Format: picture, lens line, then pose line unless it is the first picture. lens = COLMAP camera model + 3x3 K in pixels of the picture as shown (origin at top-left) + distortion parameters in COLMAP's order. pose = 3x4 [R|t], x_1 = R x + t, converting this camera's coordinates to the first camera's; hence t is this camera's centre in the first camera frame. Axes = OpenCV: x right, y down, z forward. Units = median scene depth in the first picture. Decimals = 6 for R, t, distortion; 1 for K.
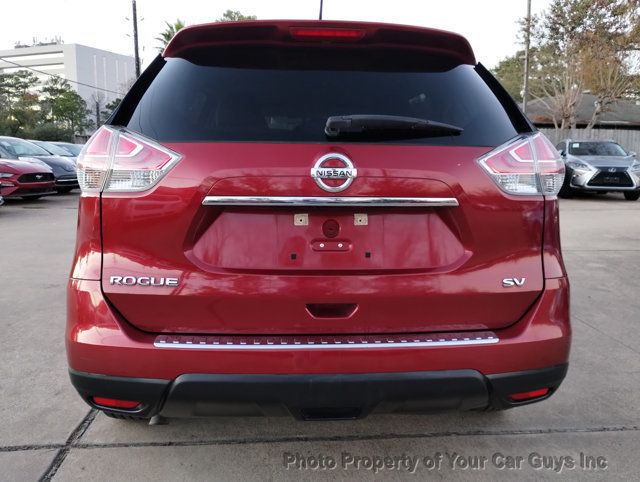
lens RADIAL K [[537.3, 0, 324.8], [0, 537.3, 237.5], [0, 0, 1]] dist [0.055837, -0.074402]
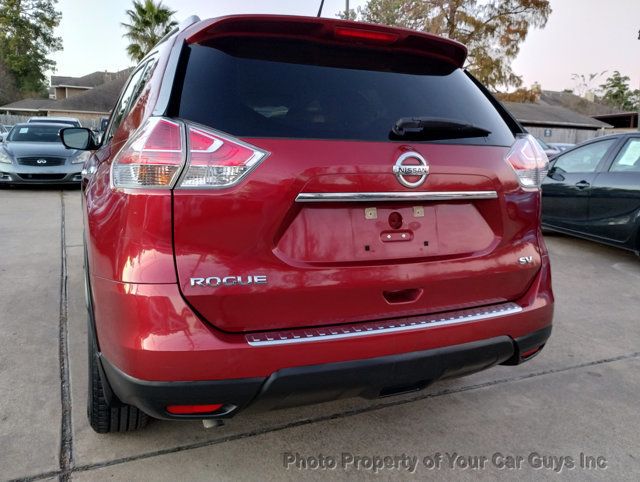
lens RADIAL K [[537.3, 0, 327.6], [0, 537.3, 236.7], [0, 0, 1]] dist [0.055837, -0.074402]
pose [[0.936683, -0.042451, 0.347597, -0.451919], [0.031520, 0.998816, 0.037045, -0.026234], [-0.348758, -0.023744, 0.936912, 0.026653]]
